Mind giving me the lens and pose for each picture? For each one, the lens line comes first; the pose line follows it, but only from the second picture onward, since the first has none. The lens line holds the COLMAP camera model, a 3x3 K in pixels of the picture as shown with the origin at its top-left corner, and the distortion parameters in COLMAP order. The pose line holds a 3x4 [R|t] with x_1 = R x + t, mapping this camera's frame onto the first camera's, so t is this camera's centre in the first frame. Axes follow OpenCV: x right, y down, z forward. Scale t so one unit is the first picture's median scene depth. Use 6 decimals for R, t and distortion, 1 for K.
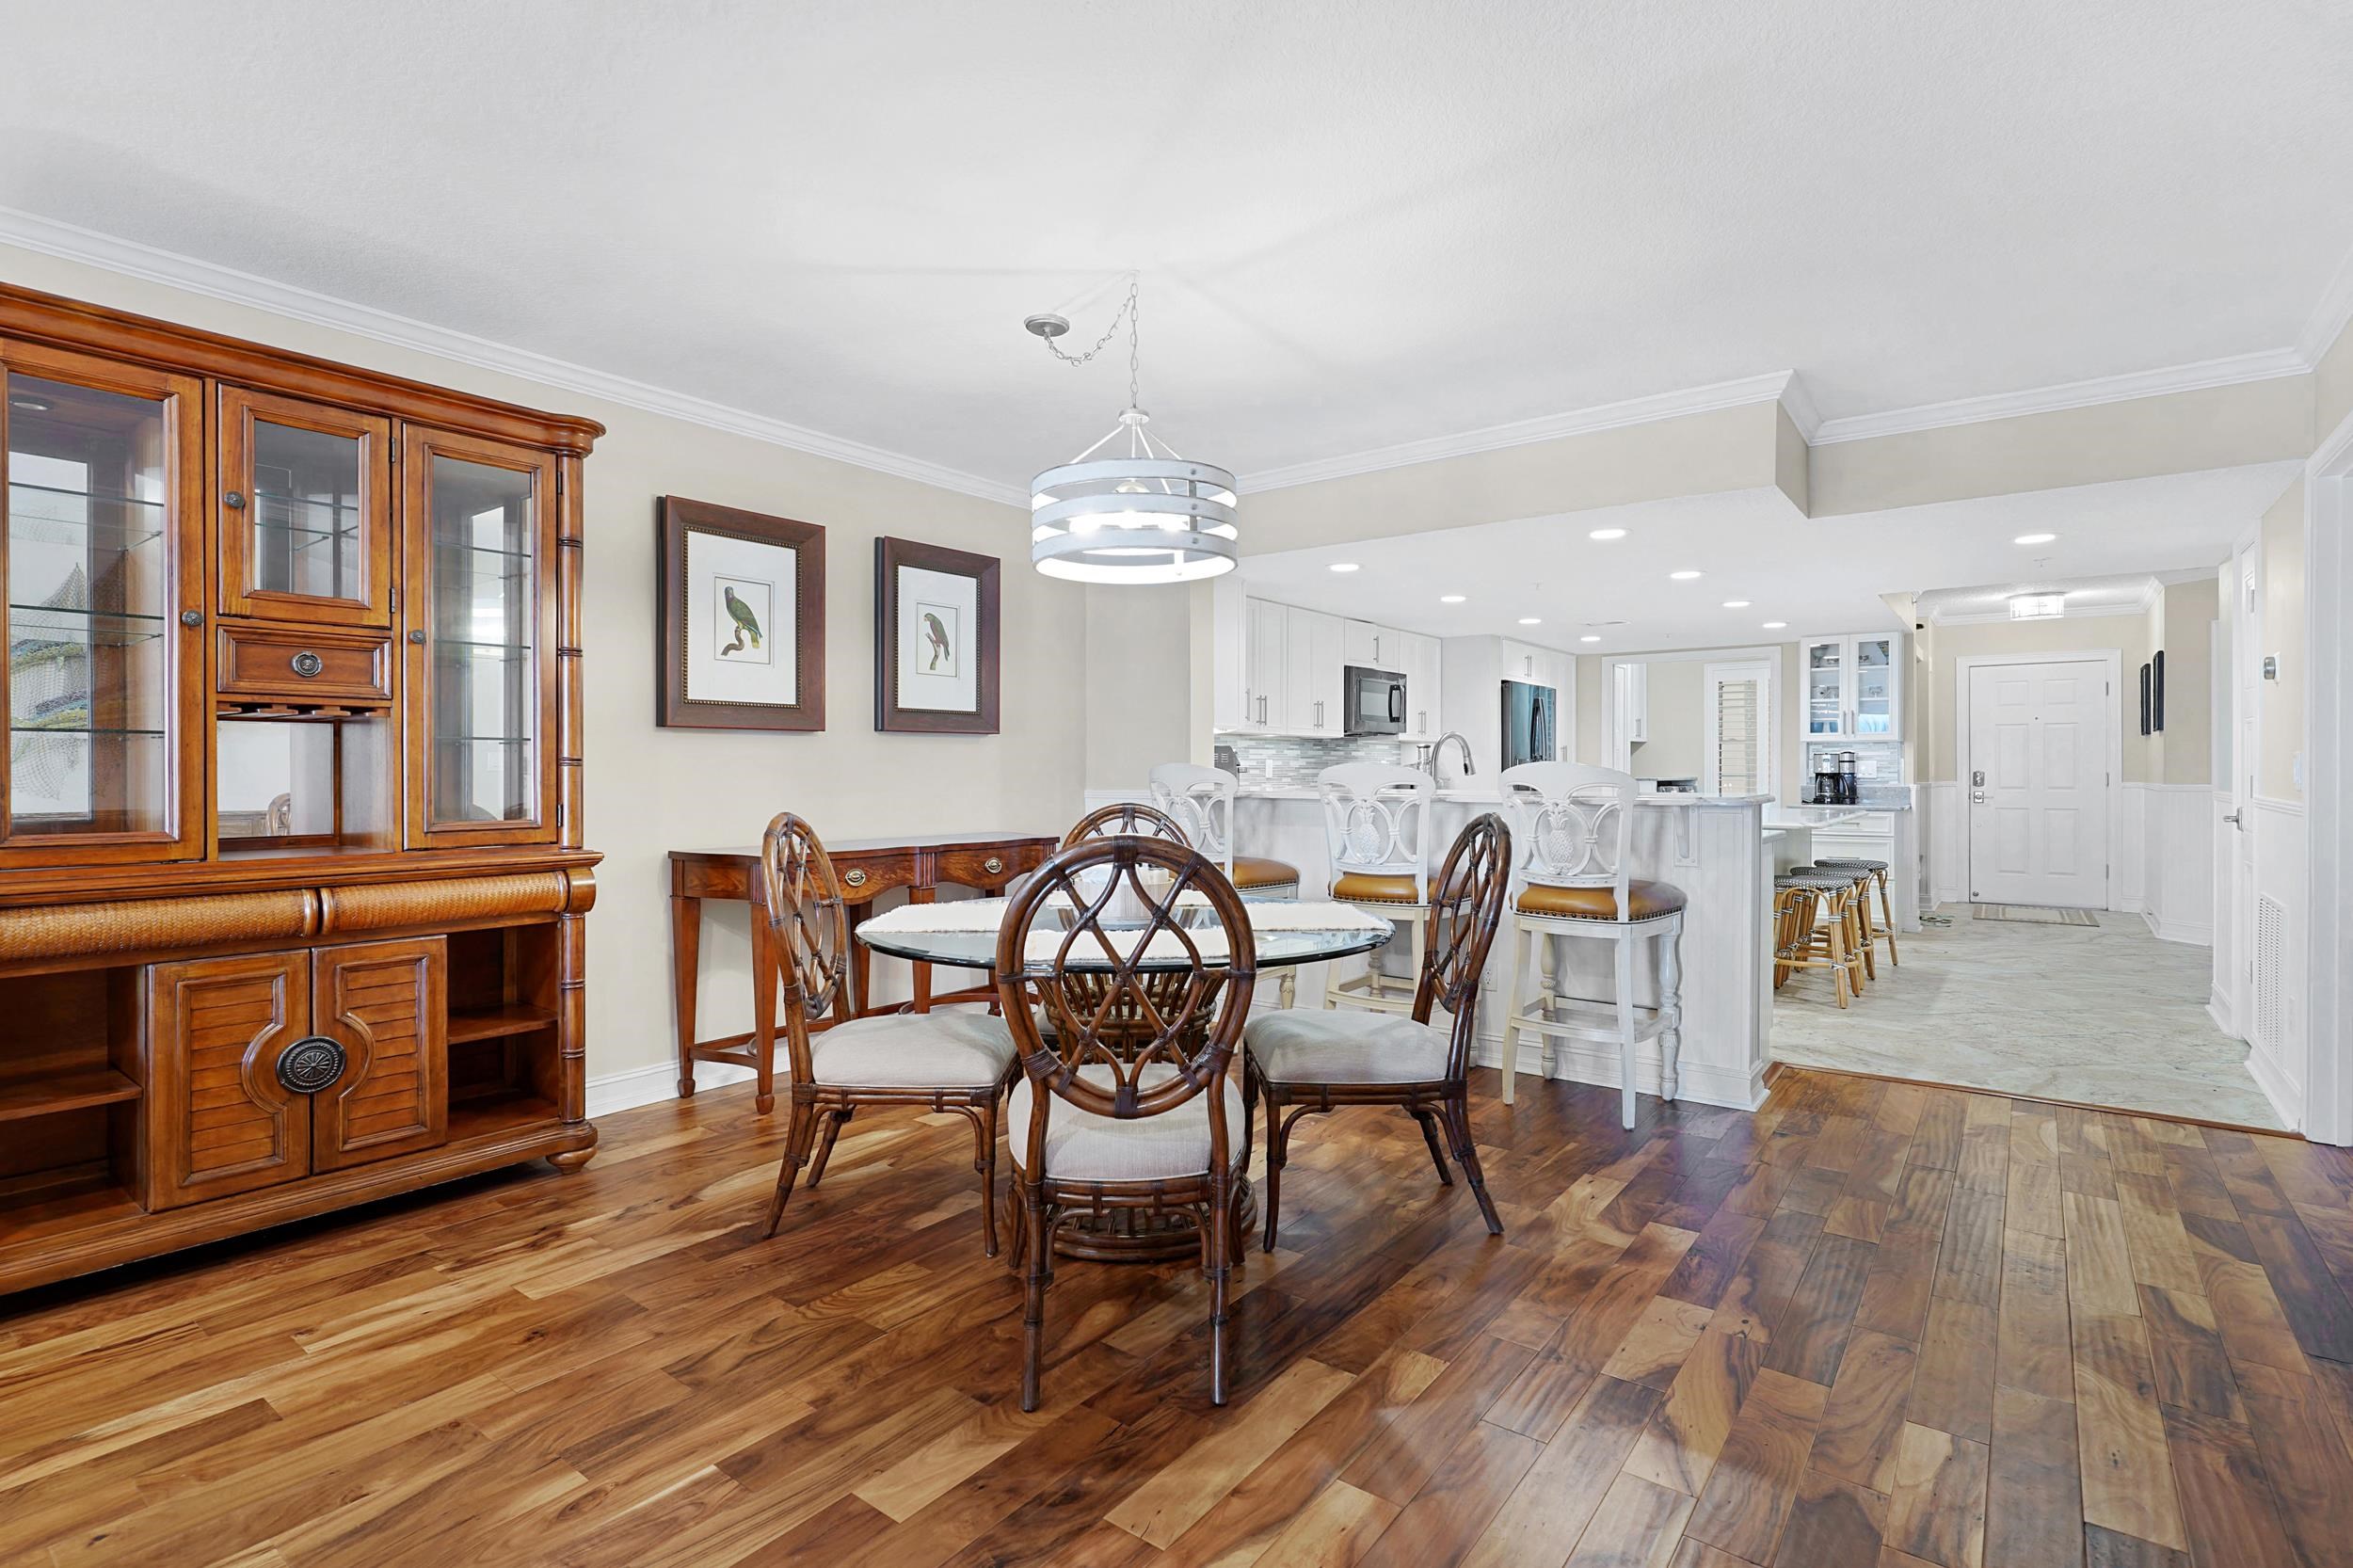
lens RADIAL K [[1128.8, 0, 1184.5], [0, 1128.8, 767.4], [0, 0, 1]] dist [-0.008026, 0.005857]
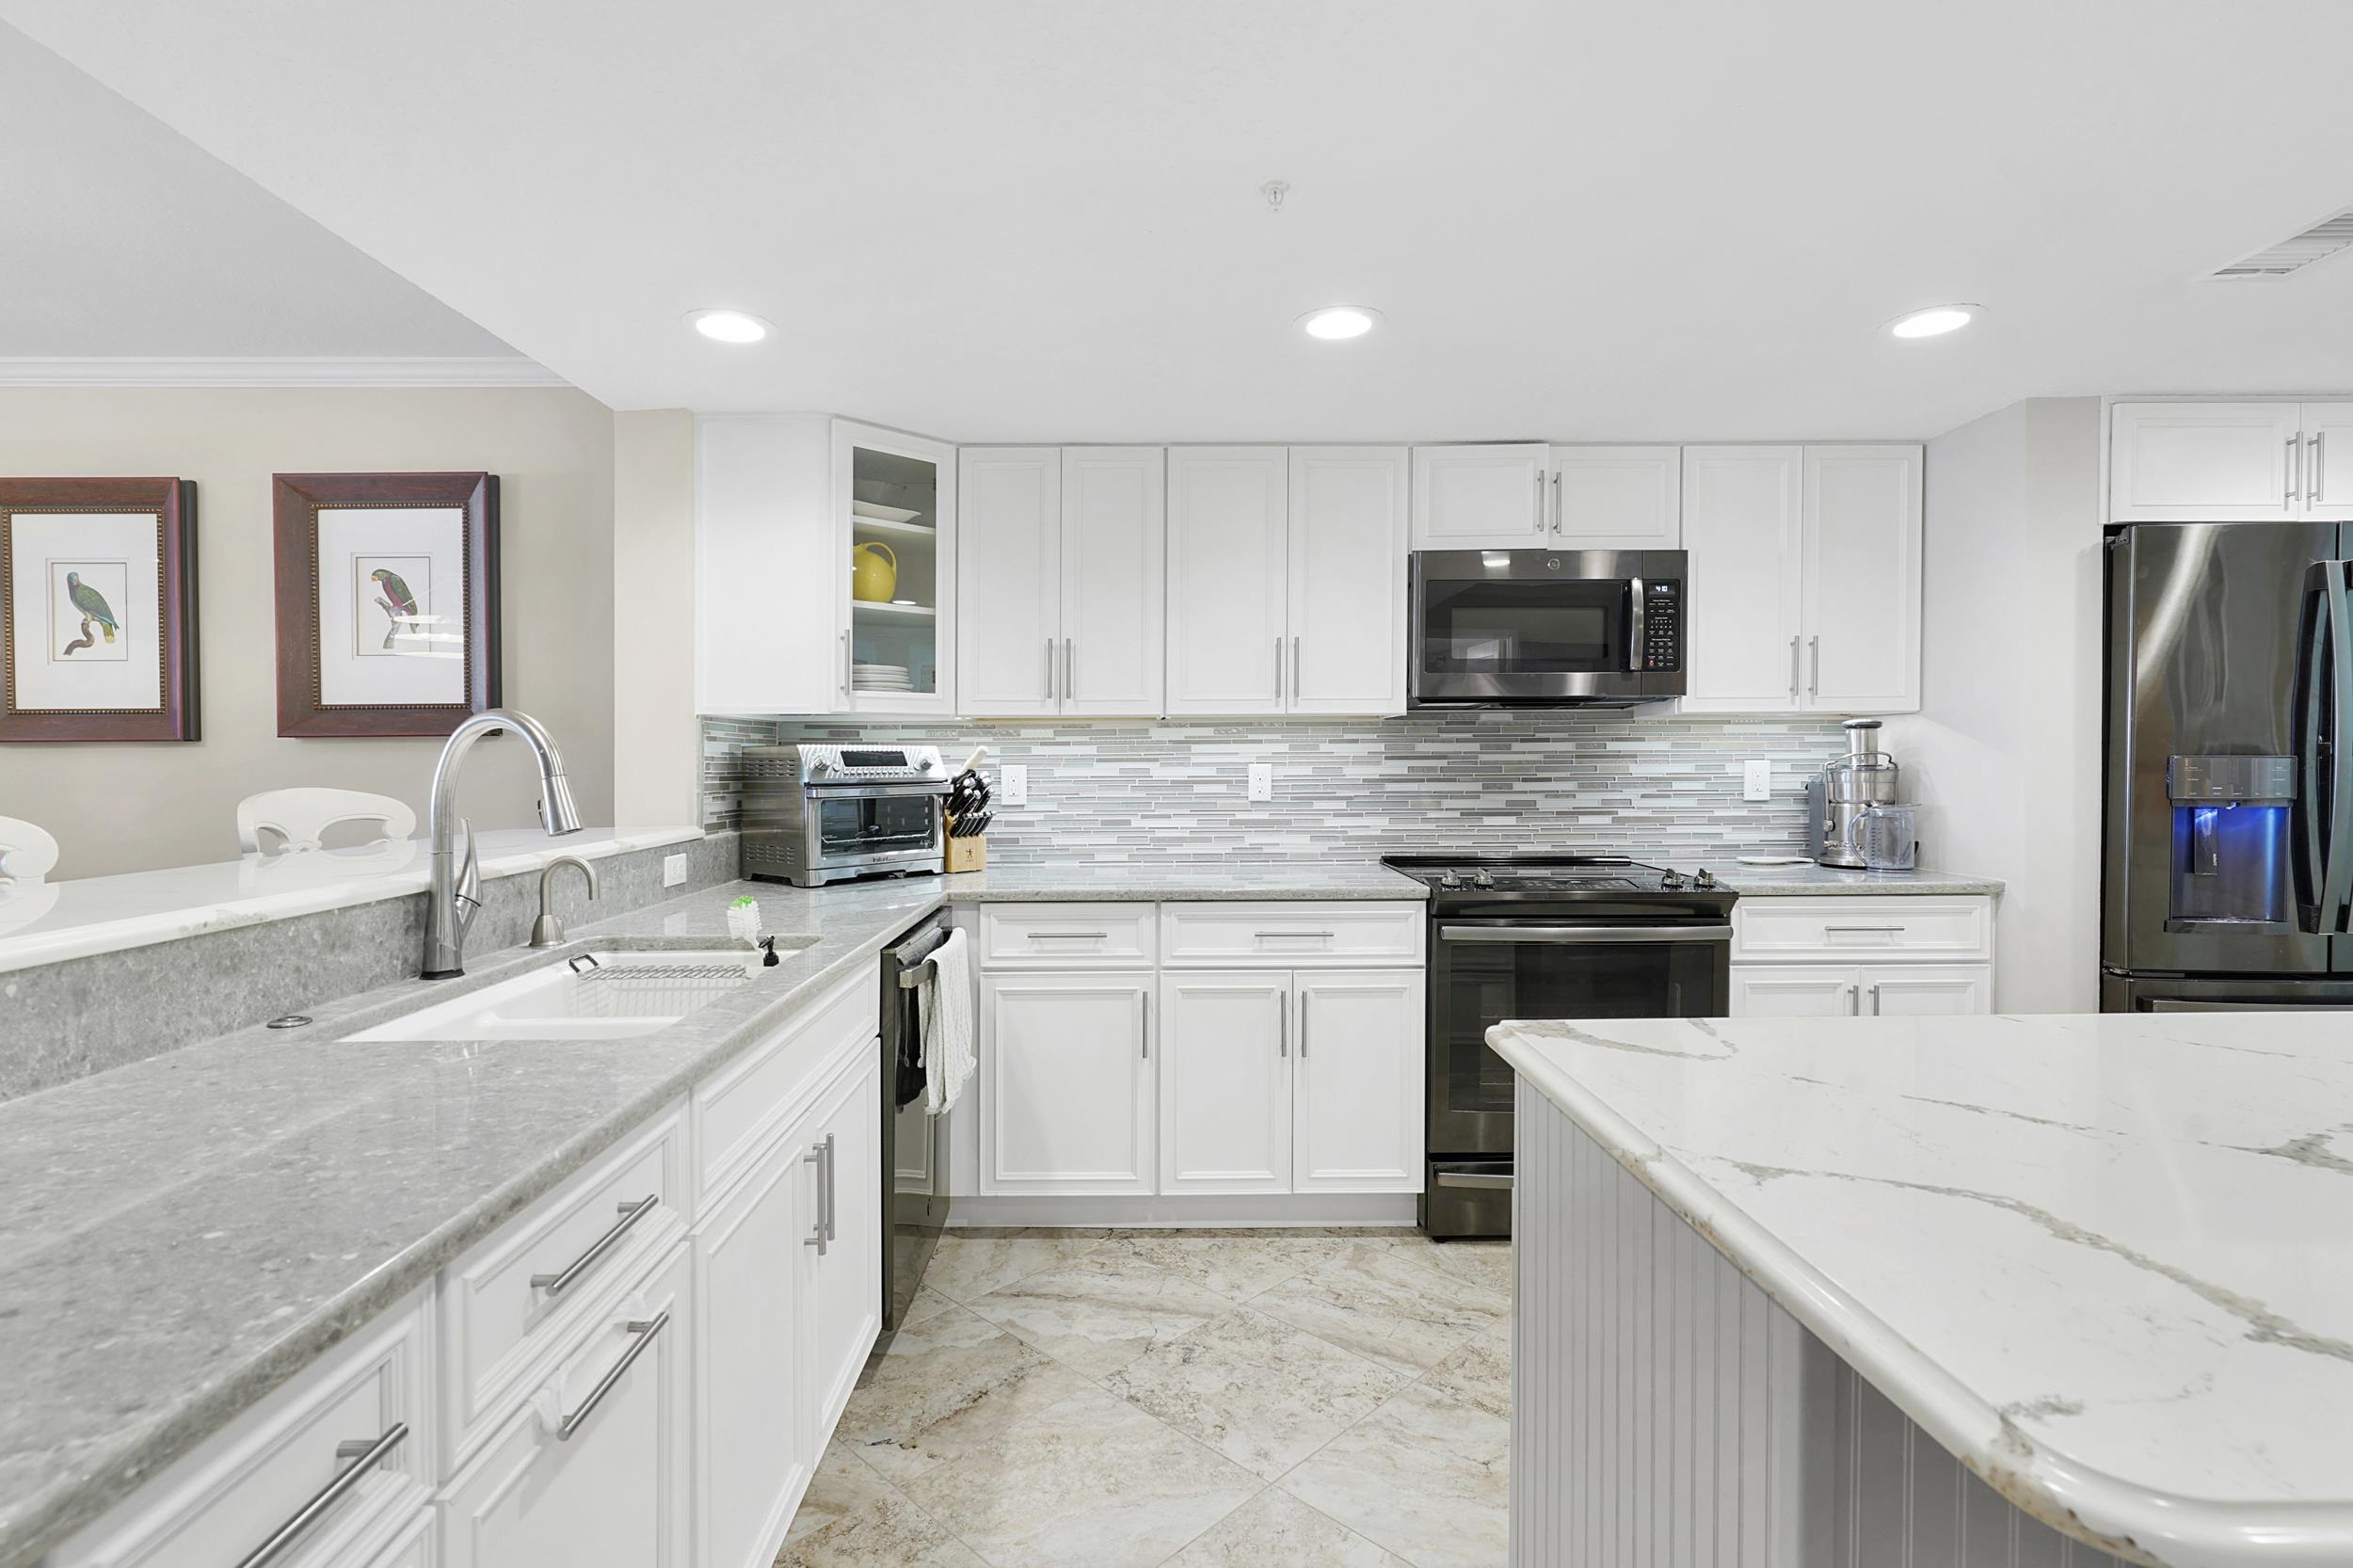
lens RADIAL K [[1128.8, 0, 1157.7], [0, 1128.8, 766.8], [0, 0, 1]] dist [-0.008026, 0.005857]
pose [[0.607999, 0.005431, -0.793919, 0.664395], [0.006326, 0.999912, 0.011684, -0.017560], [0.793913, -0.012126, 0.607911, 0.994138]]
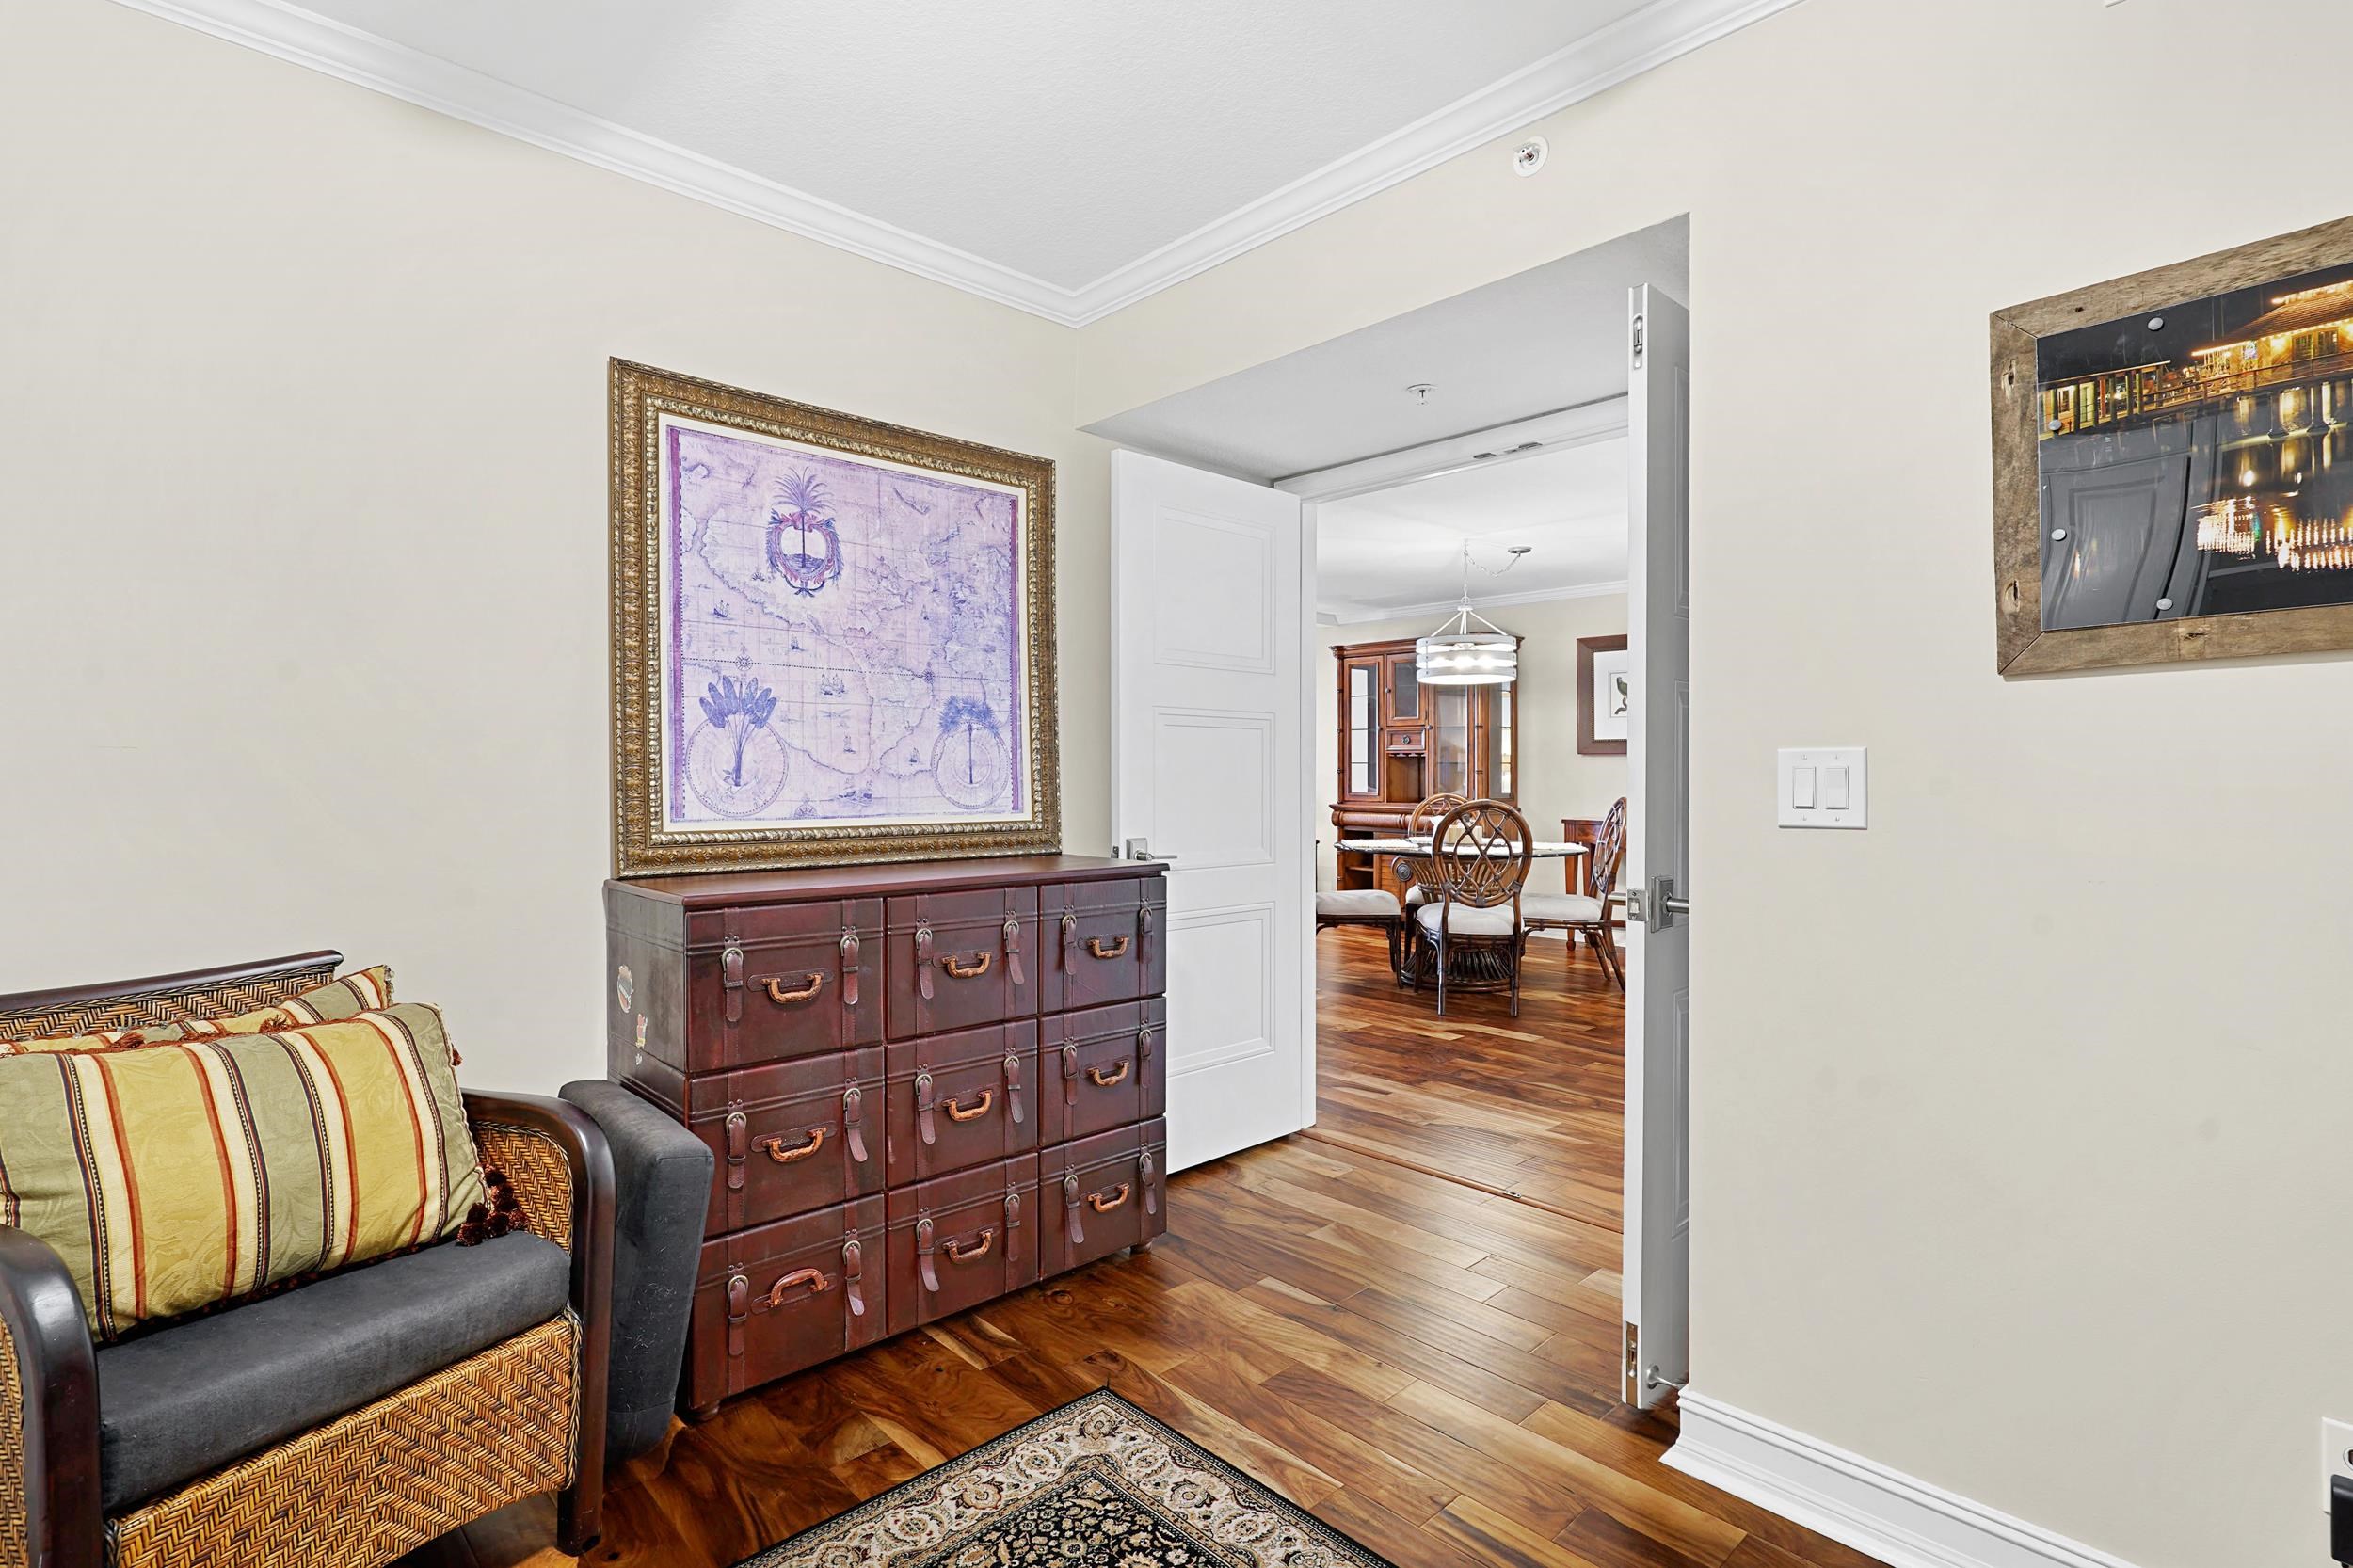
lens RADIAL K [[1128.8, 0, 1169.3], [0, 1128.8, 747.6], [0, 0, 1]] dist [-0.008026, 0.005857]
pose [[-0.168286, -0.019656, -0.985542, 1.342946], [-0.005384, 0.999805, -0.019021, -0.005351], [0.985724, 0.002105, -0.168359, 0.517198]]
